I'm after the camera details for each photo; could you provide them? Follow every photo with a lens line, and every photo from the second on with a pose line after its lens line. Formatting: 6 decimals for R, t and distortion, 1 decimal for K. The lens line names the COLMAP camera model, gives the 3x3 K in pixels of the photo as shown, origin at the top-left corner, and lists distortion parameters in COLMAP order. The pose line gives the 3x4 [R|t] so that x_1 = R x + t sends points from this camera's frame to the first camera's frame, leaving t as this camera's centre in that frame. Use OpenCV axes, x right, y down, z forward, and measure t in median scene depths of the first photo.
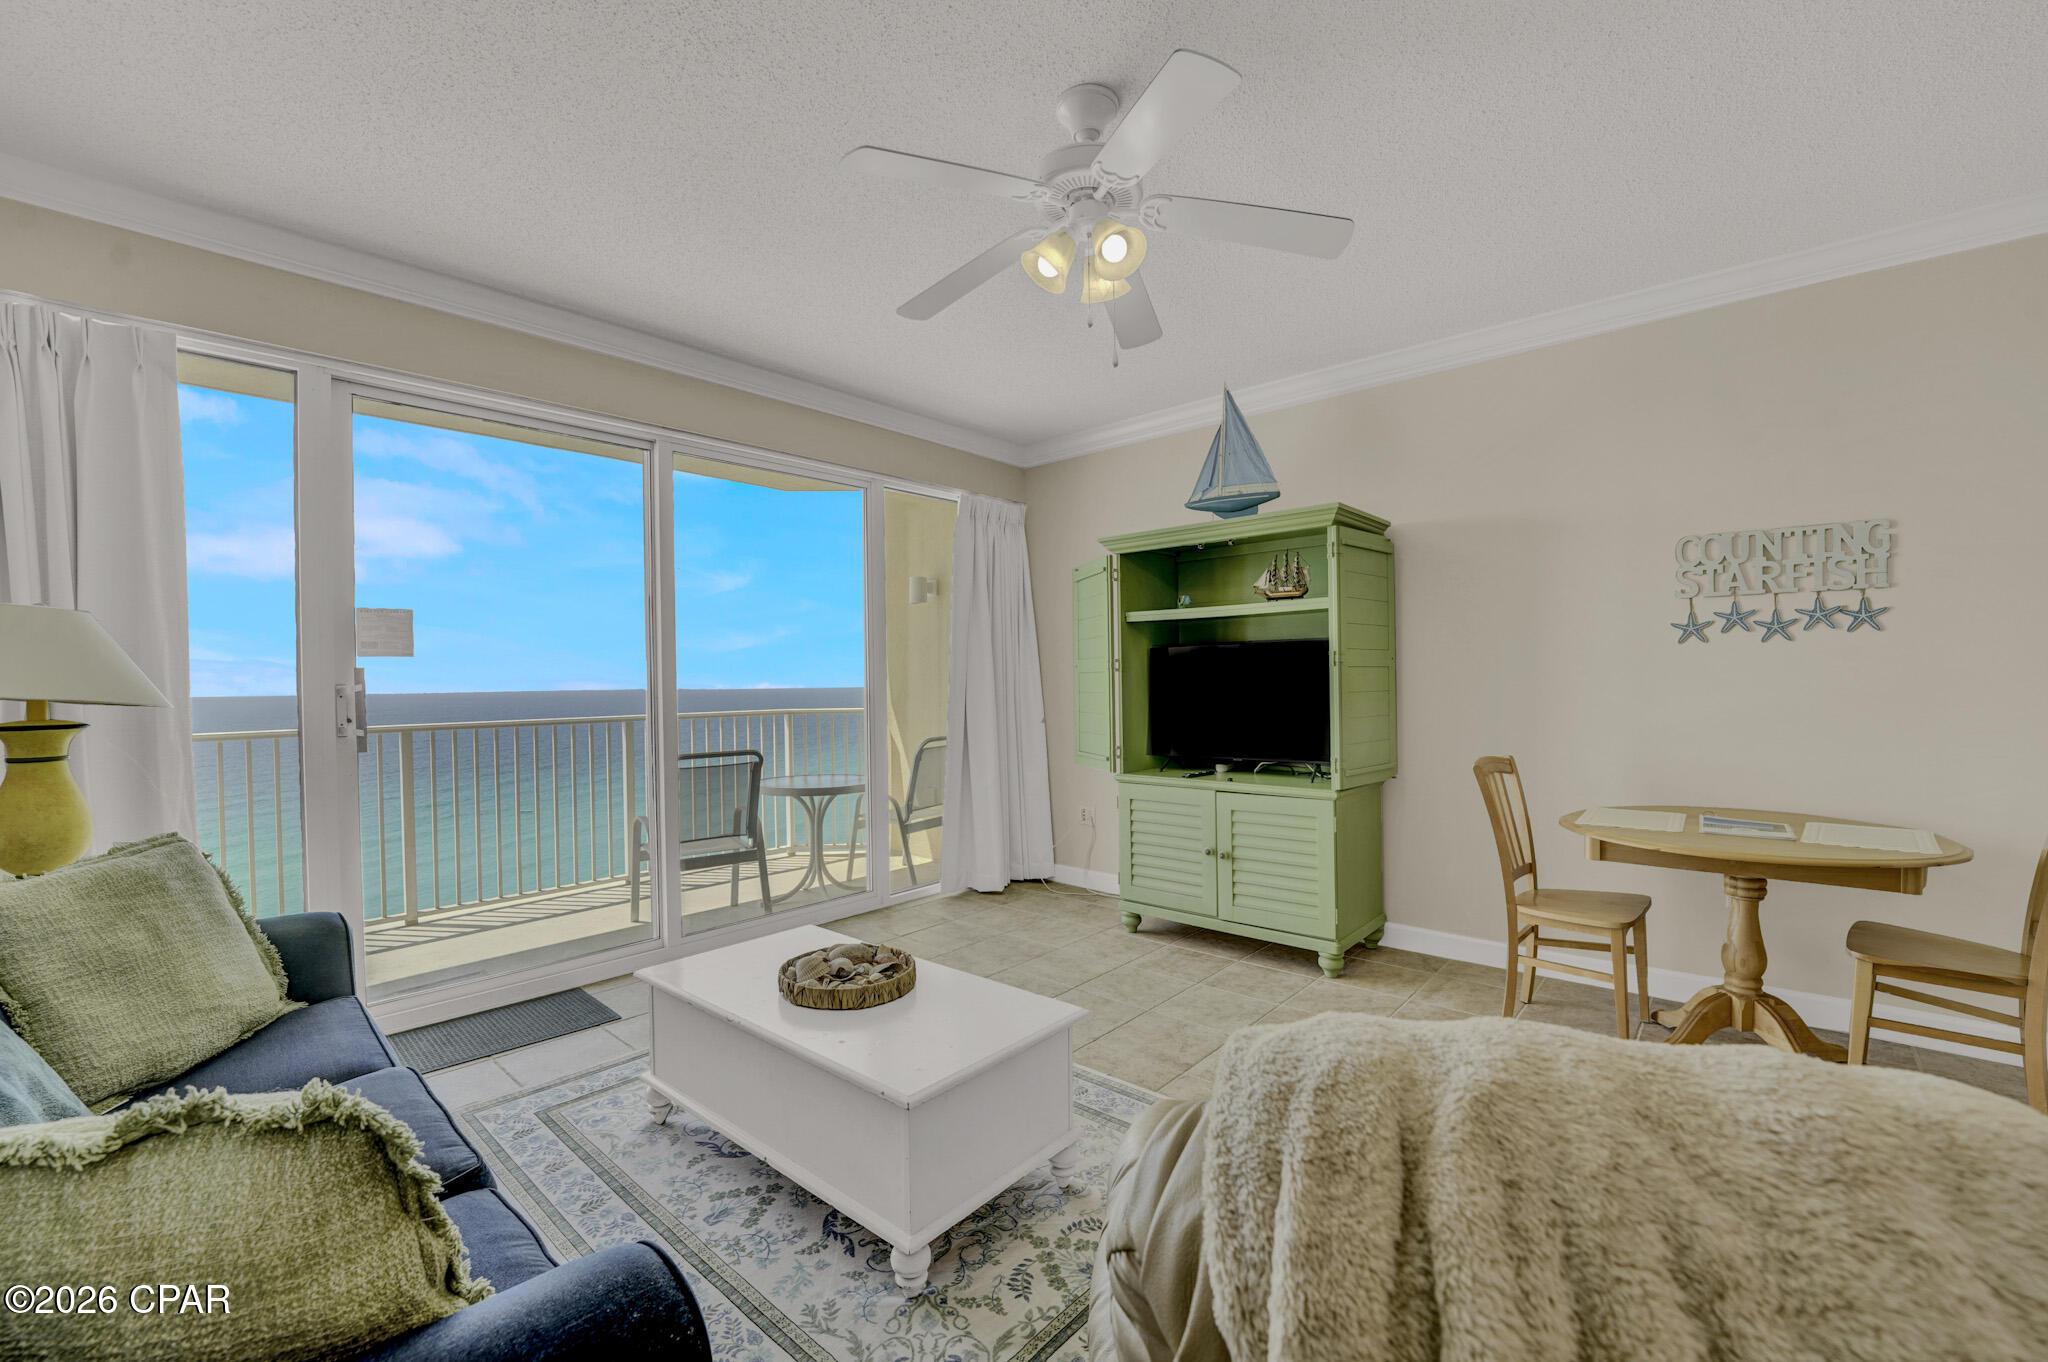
lens RADIAL K [[842.8, 0, 1019.7], [0, 842.8, 686.0], [0, 0, 1]] dist [-0.026631, 0.000280]
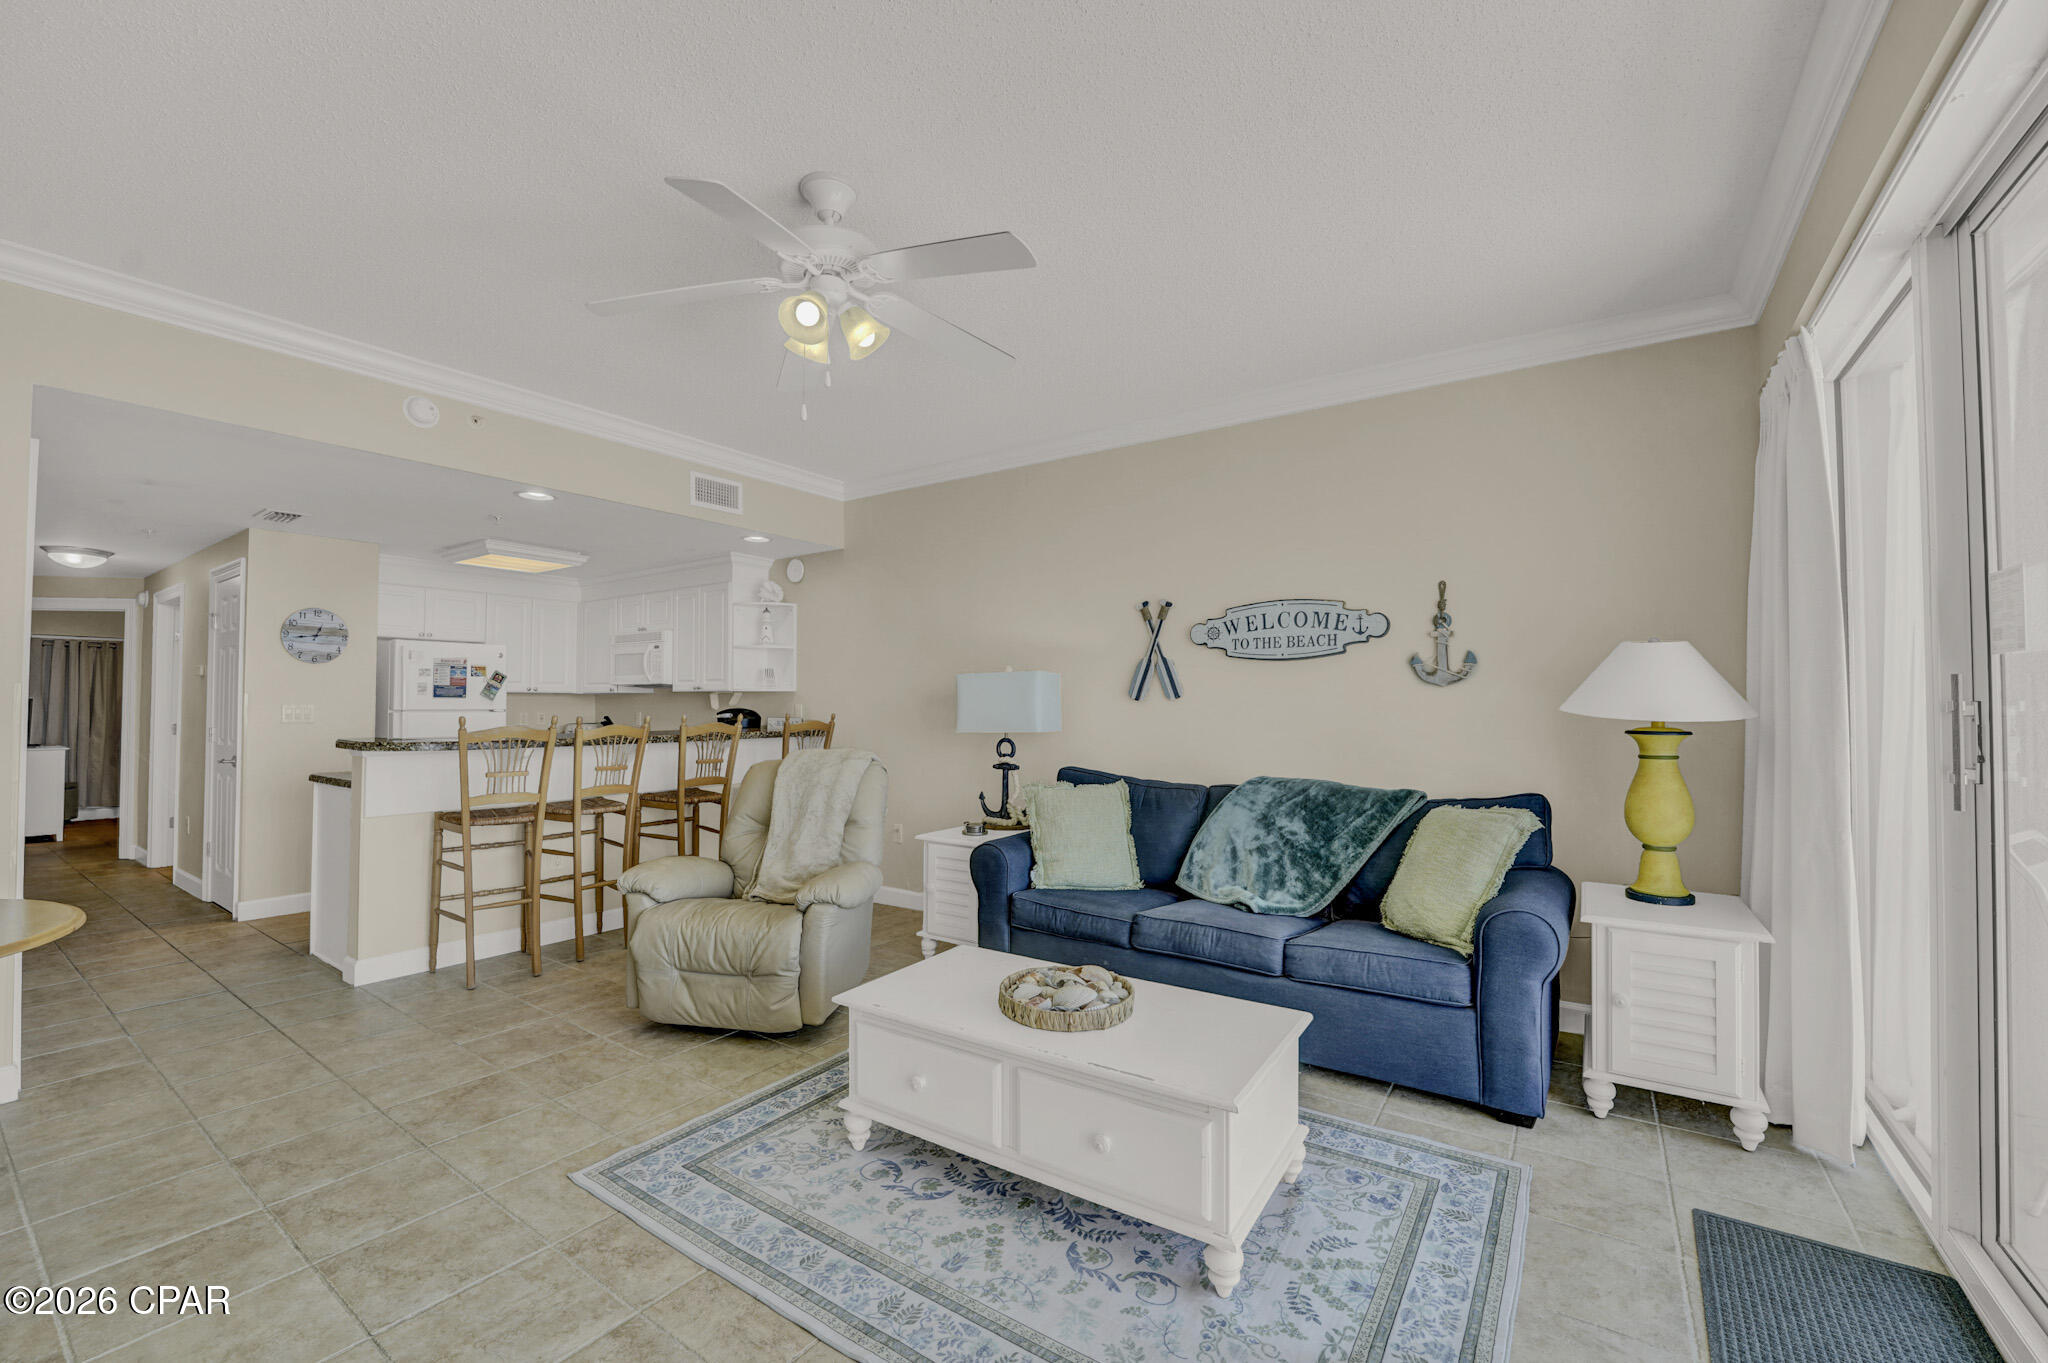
lens RADIAL K [[834.8, 0, 1010.9], [0, 834.8, 678.6], [0, 0, 1]] dist [-0.026829, 0.000310]
pose [[-0.993254, 0.007584, -0.115710, -0.015844], [0.010445, 0.999654, -0.024141, -0.008279], [0.115487, -0.025186, -0.992990, 1.198015]]
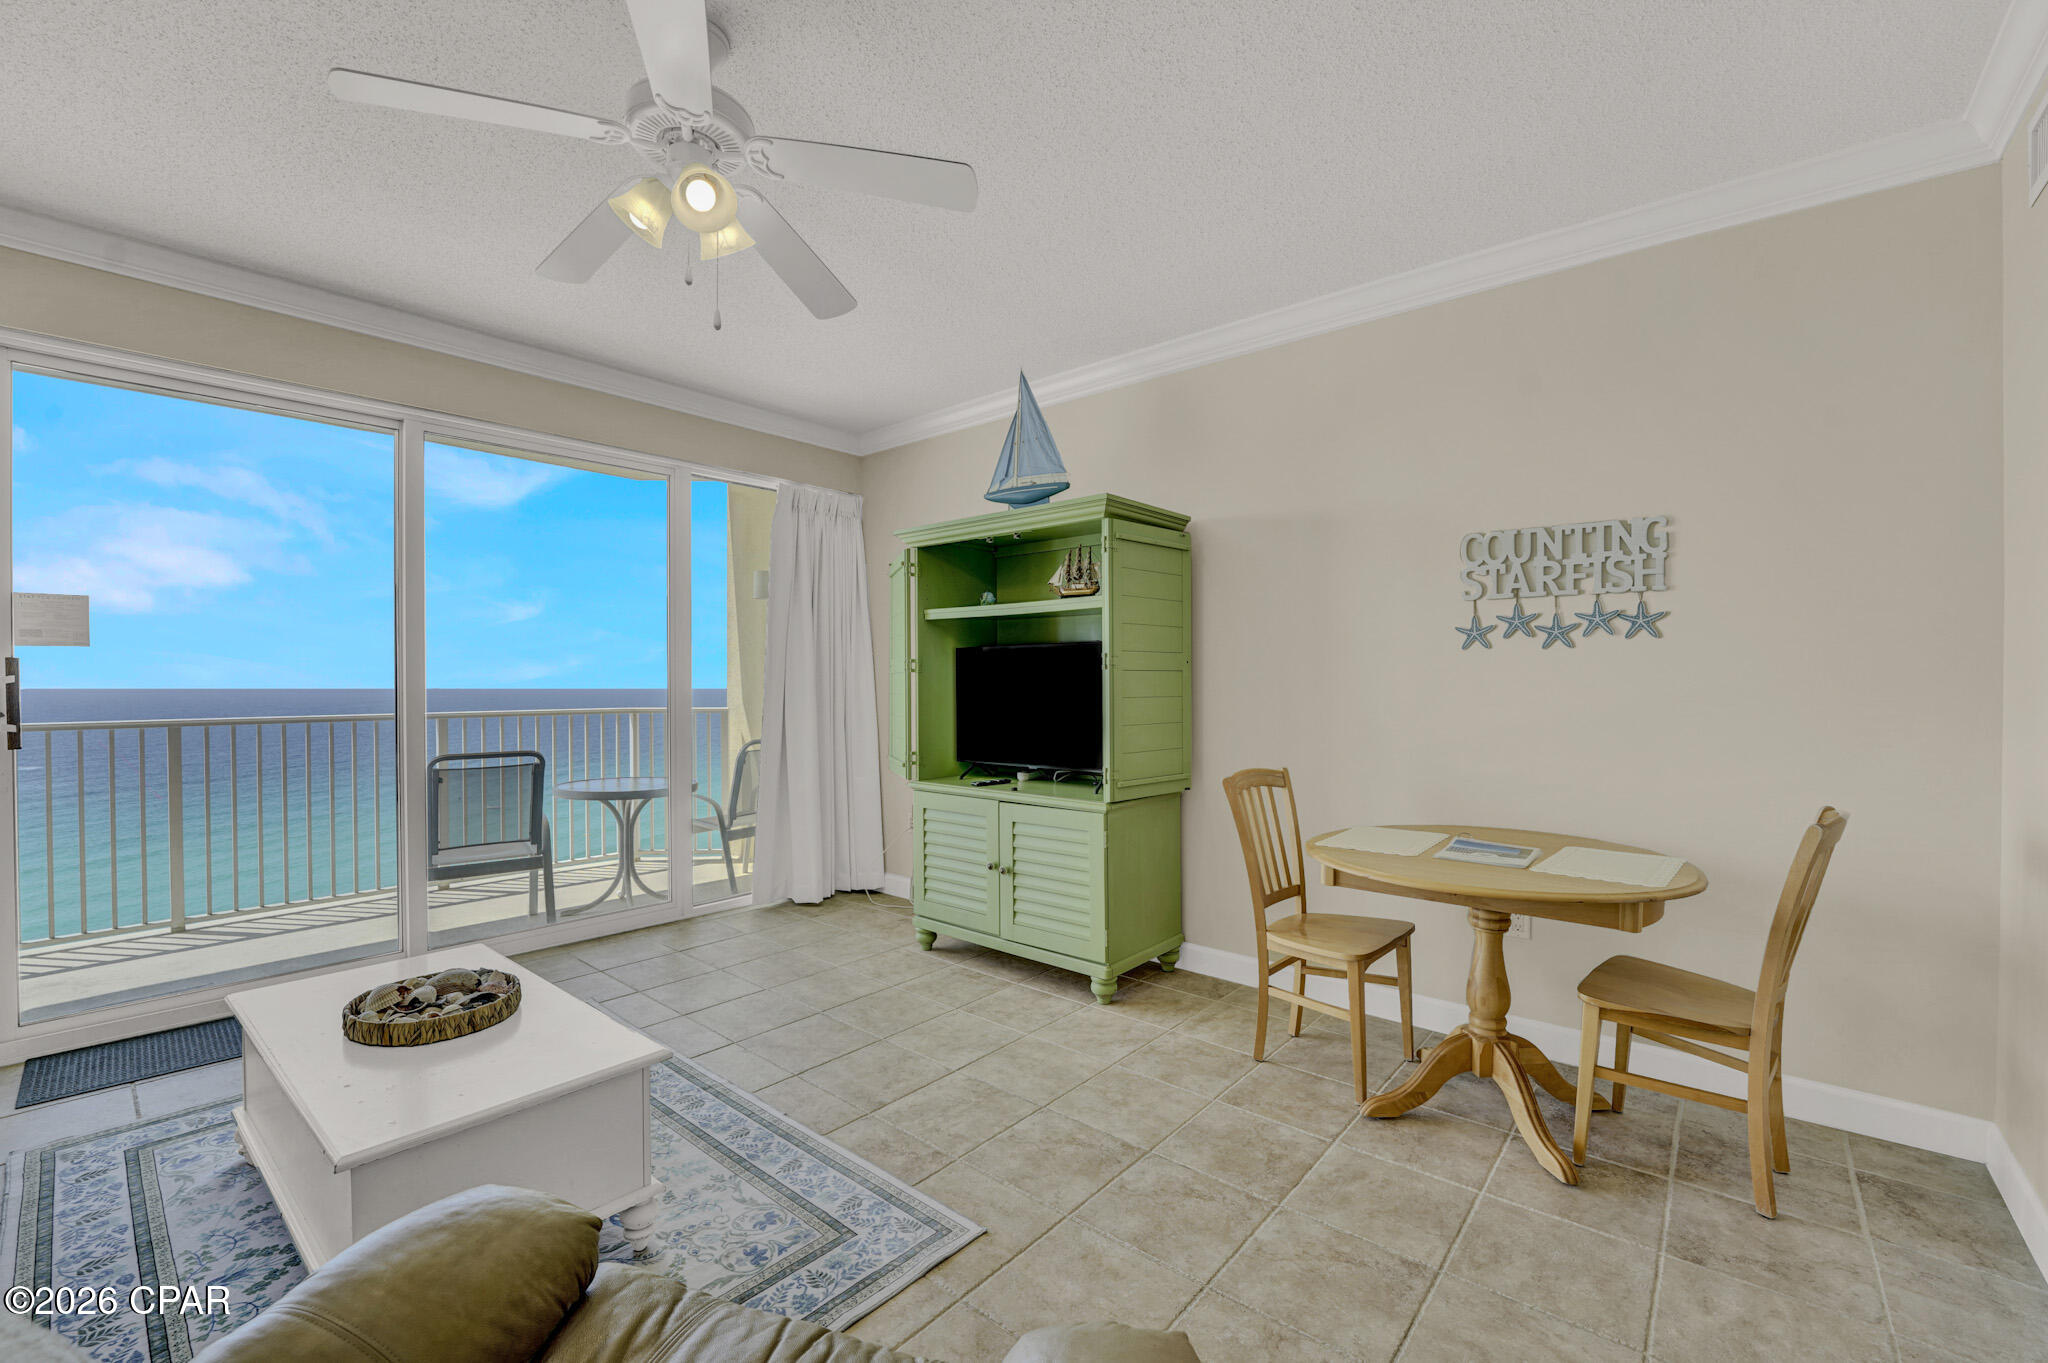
lens RADIAL K [[849.1, 0, 1015.5], [0, 849.1, 684.3], [0, 0, 1]] dist [-0.024540, 0.000362]
pose [[0.999803, 0.012497, 0.015428, 0.239048], [-0.012454, 0.999918, -0.002848, -0.002804], [-0.015462, 0.002655, 0.999877, 0.056401]]
